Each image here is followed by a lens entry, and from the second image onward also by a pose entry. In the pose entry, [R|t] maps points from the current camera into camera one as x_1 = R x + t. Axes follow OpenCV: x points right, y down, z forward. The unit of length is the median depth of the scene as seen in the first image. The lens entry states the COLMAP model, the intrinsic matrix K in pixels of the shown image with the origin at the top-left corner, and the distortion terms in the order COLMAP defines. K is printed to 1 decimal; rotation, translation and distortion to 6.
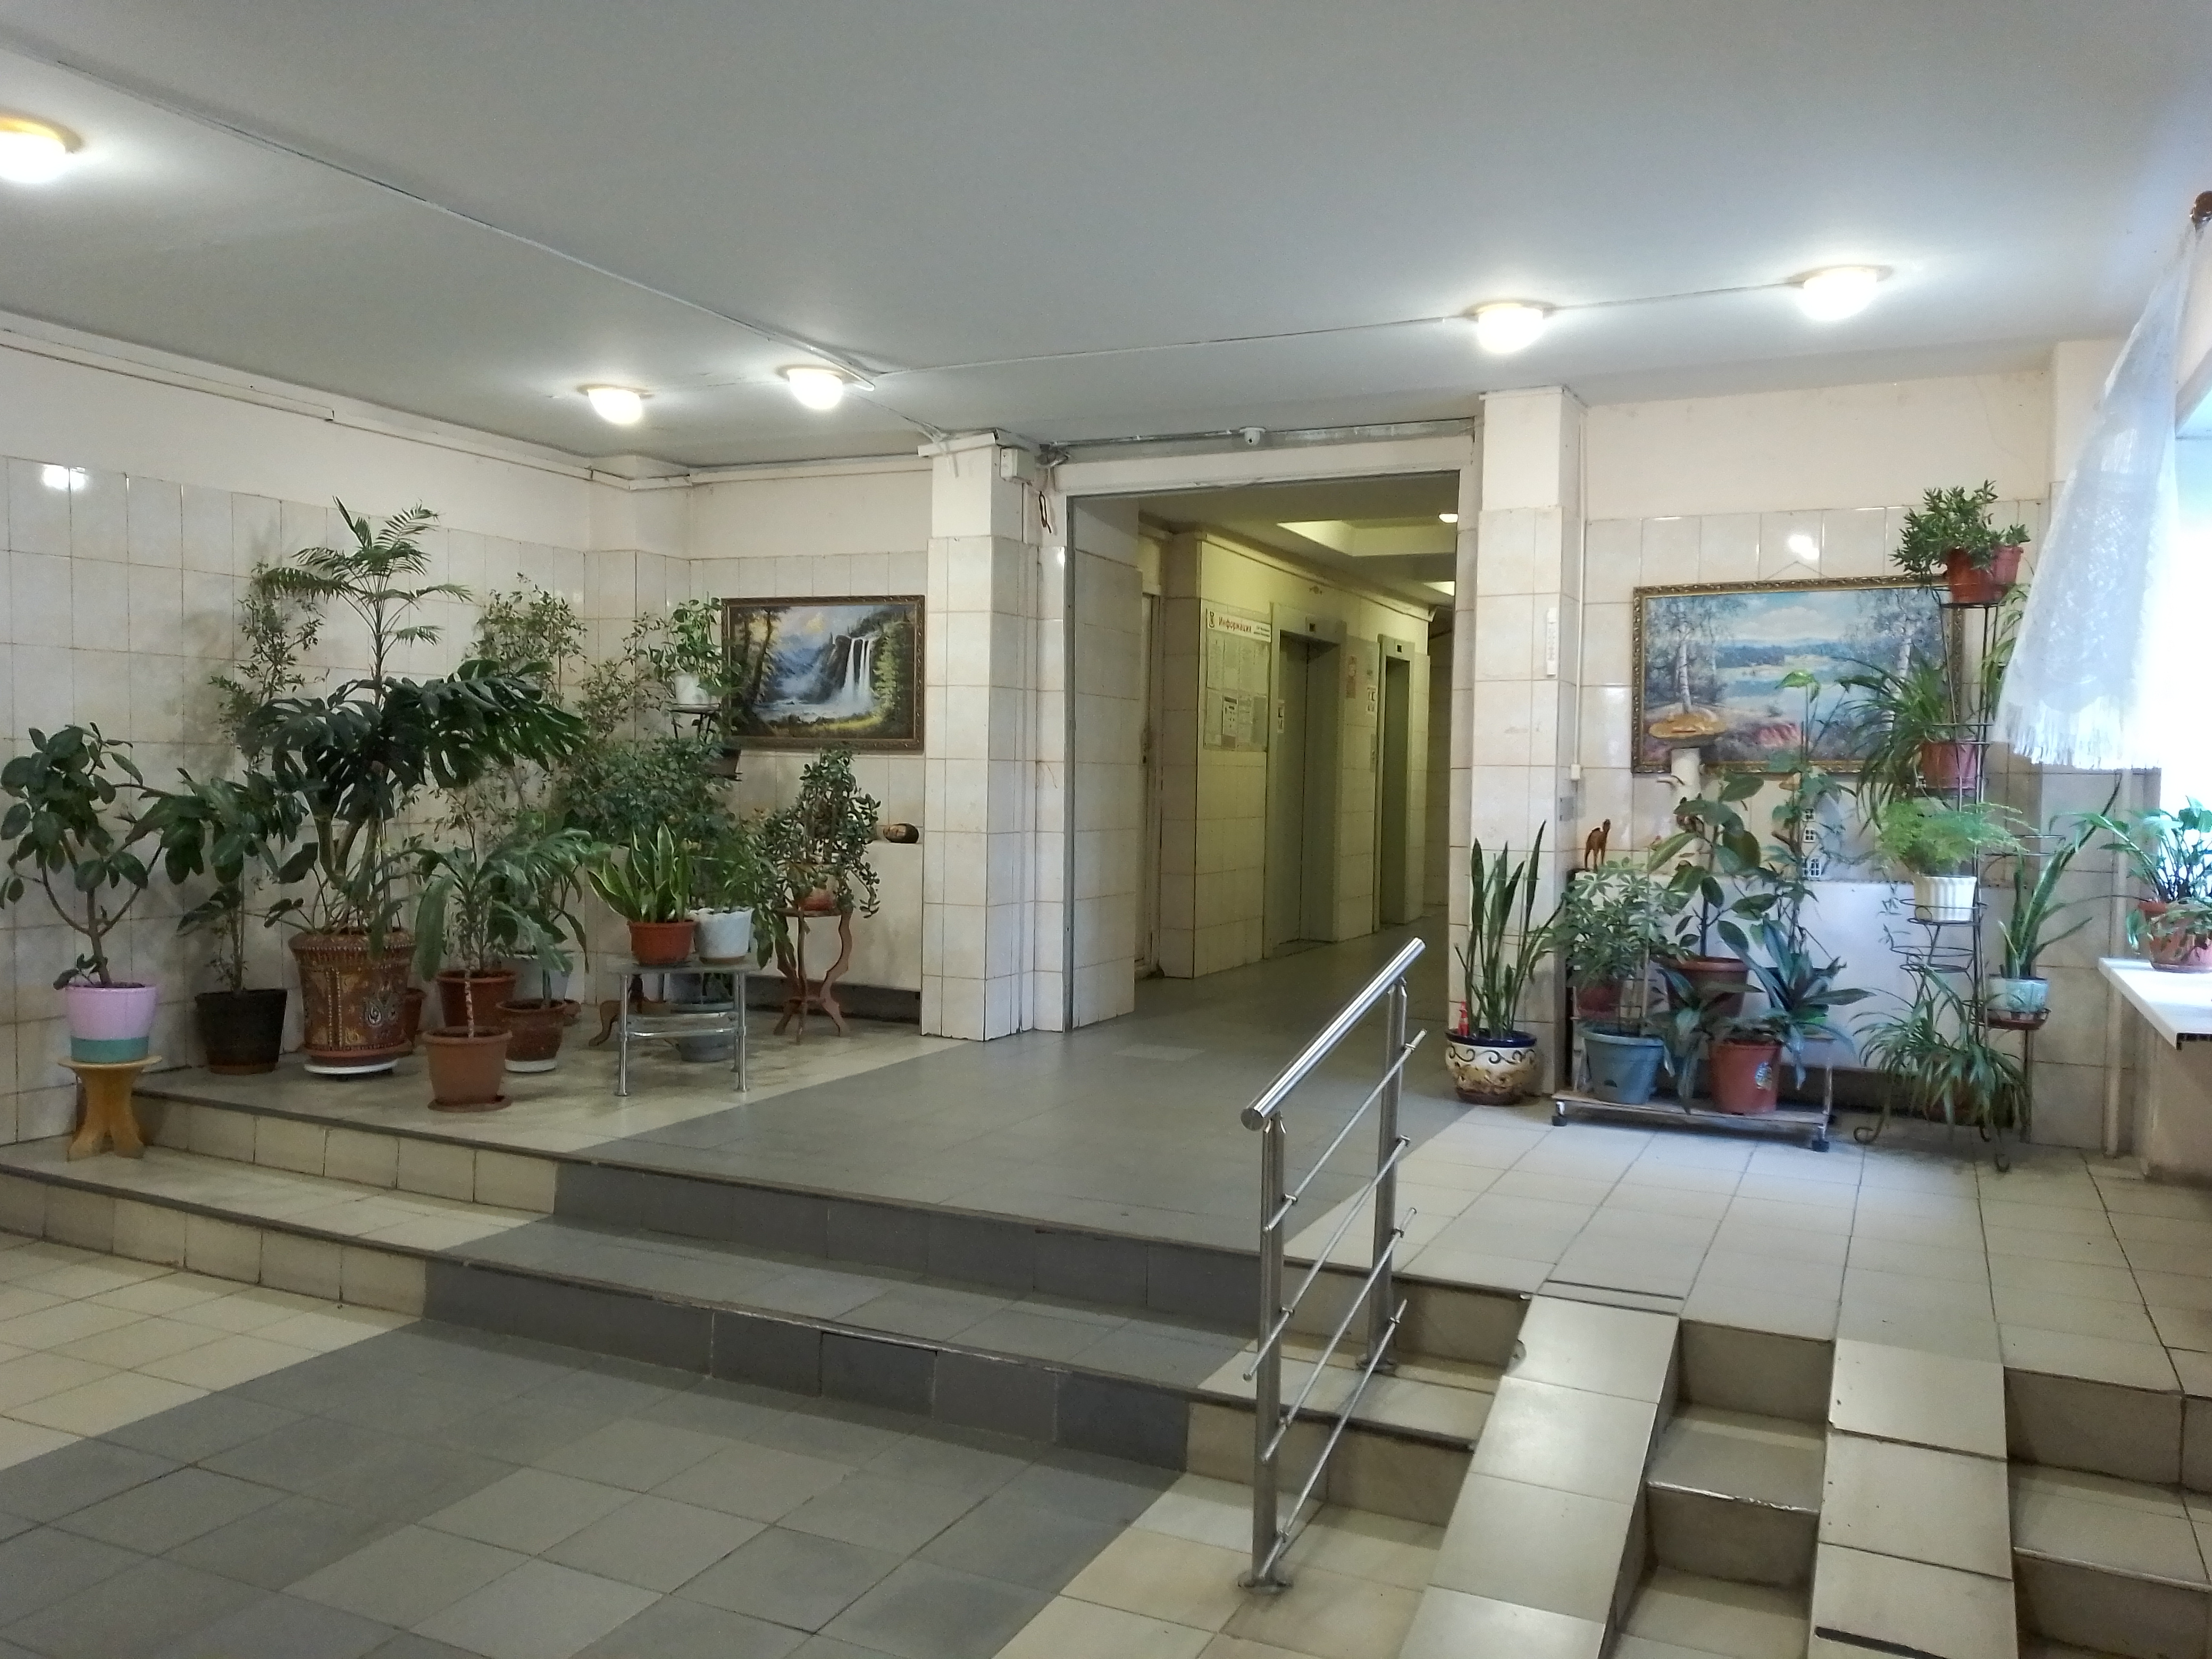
lens RADIAL K [[1756.4, 0, 1104.2], [0, 1756.4, 829.7], [0, 0, 1]] dist [-0.002380, -0.001706]
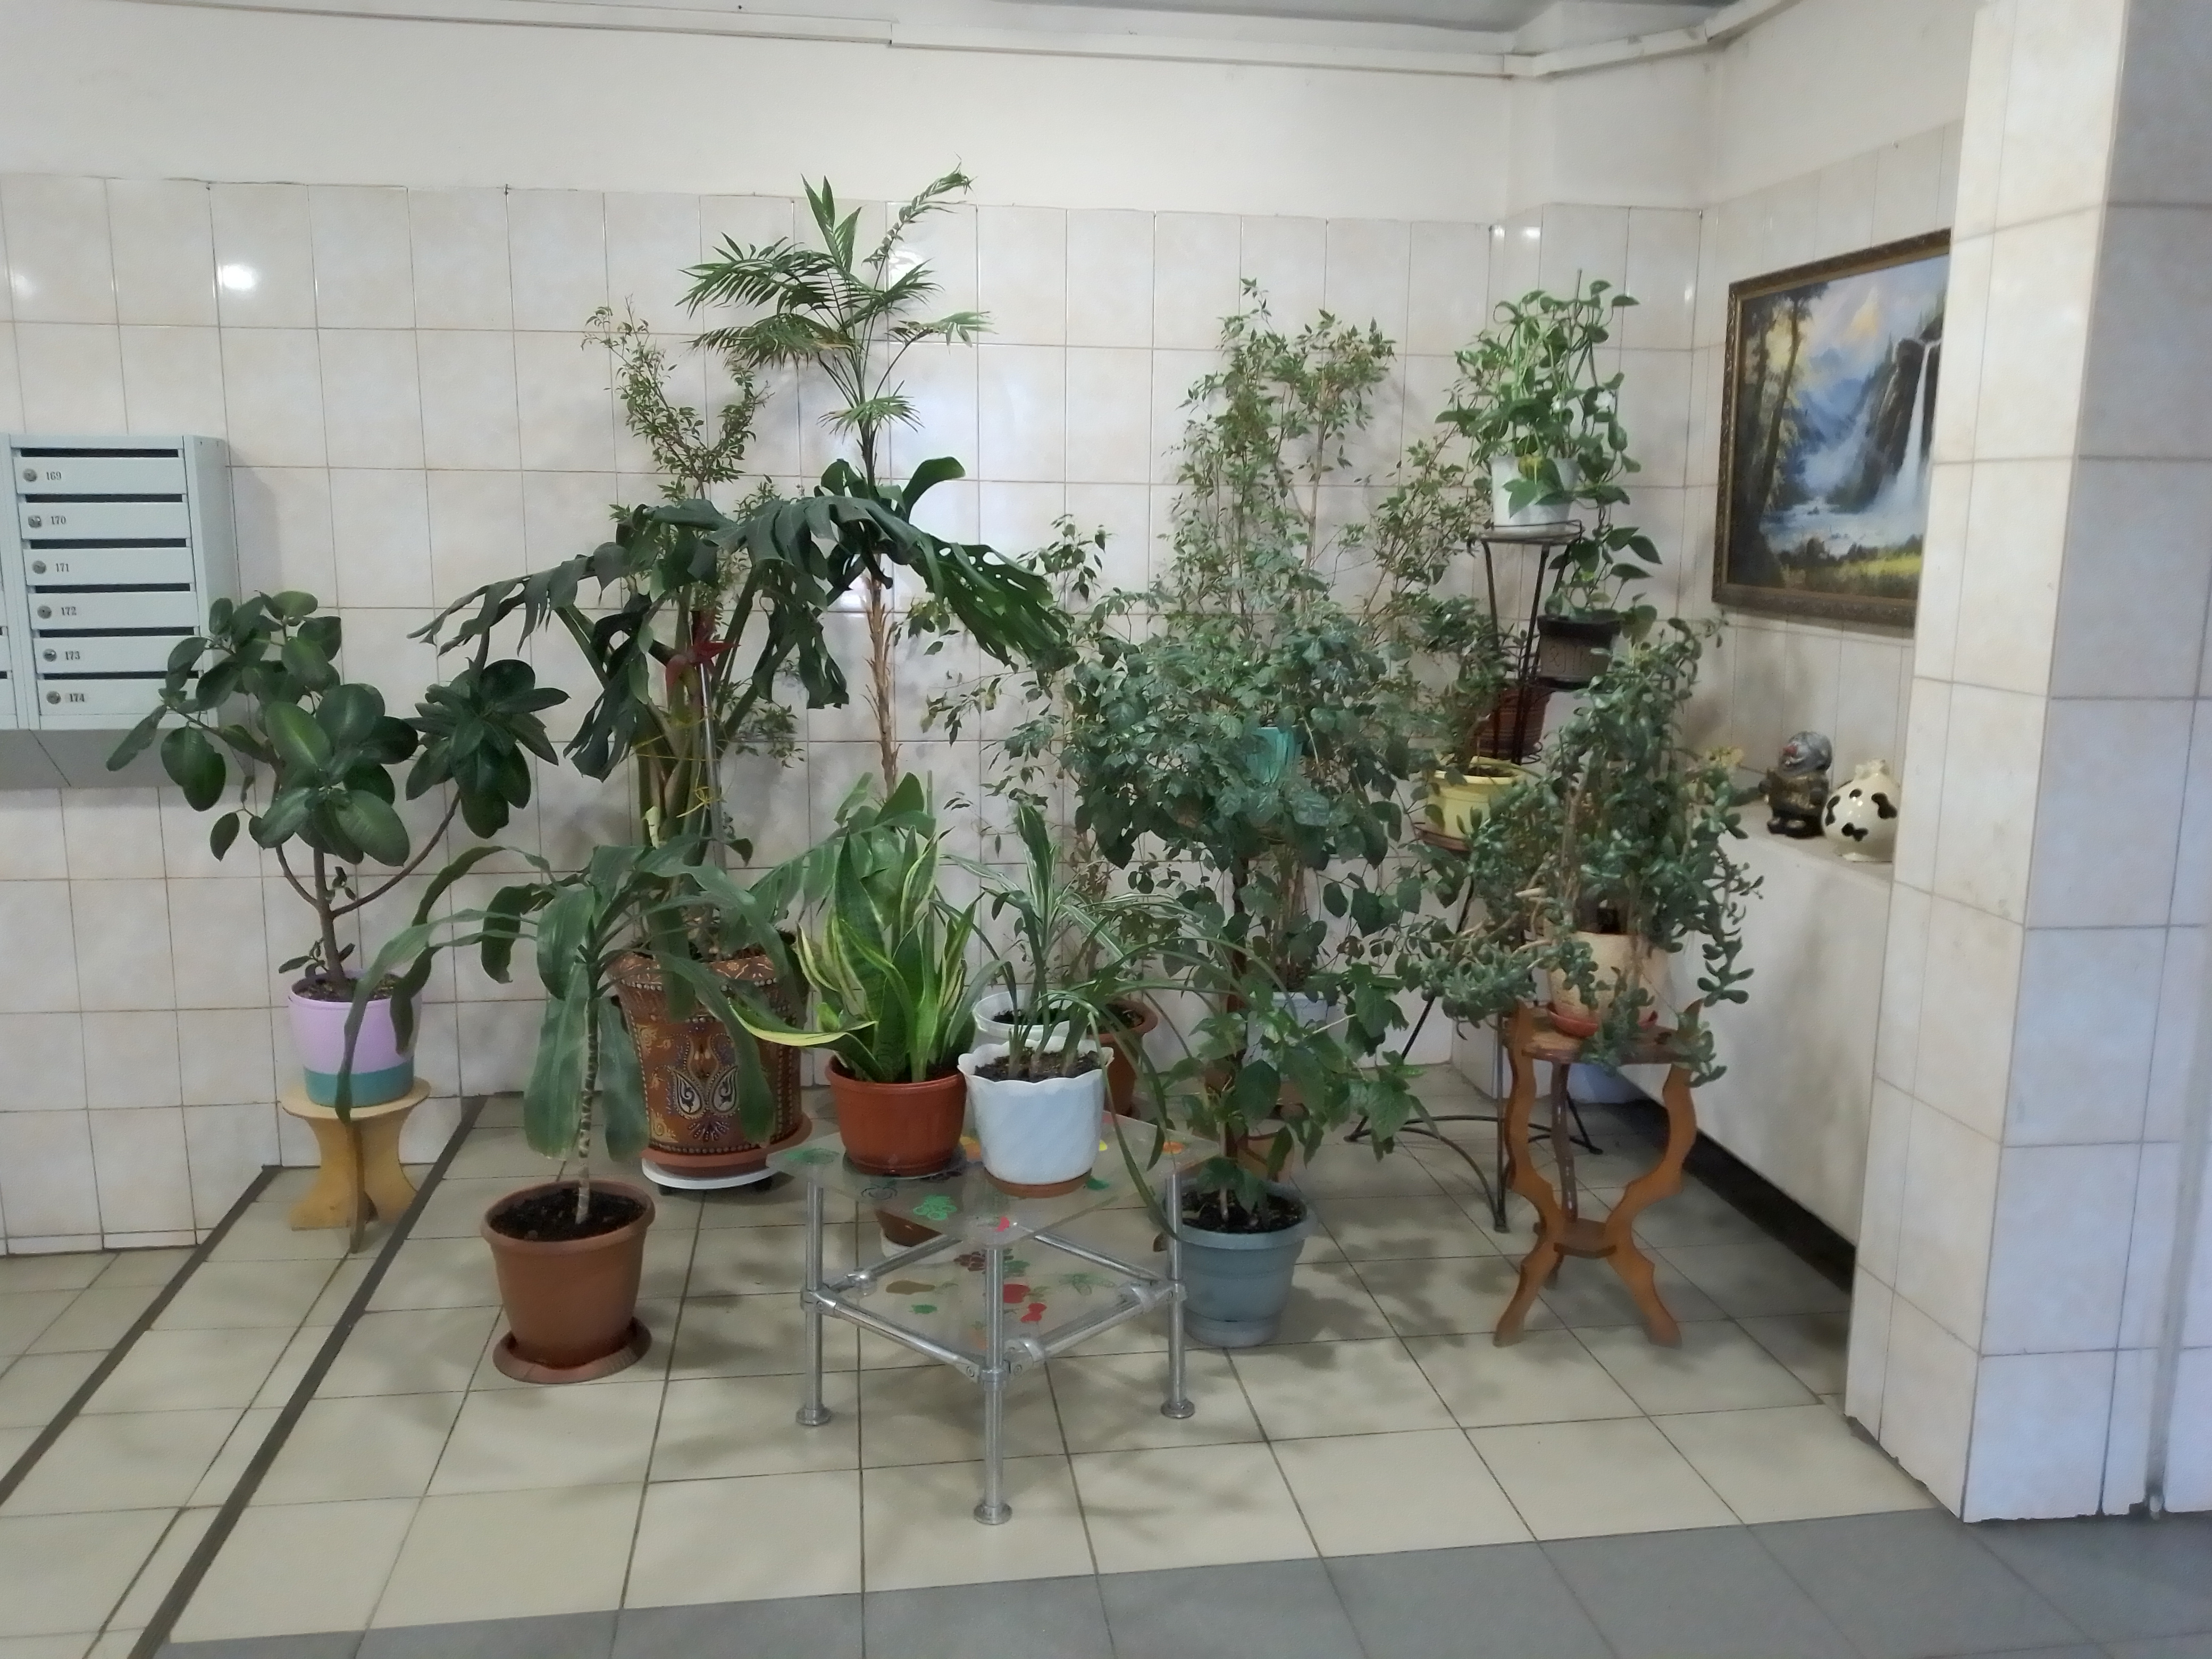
lens RADIAL K [[1756.4, 0, 1105.7], [0, 1756.4, 820.8], [0, 0, 1]] dist [-0.002380, -0.001706]
pose [[0.555630, 0.126917, -0.821686, 0.091096], [-0.029244, 0.990652, 0.133241, -0.049229], [0.830915, -0.050003, 0.554147, 0.612765]]
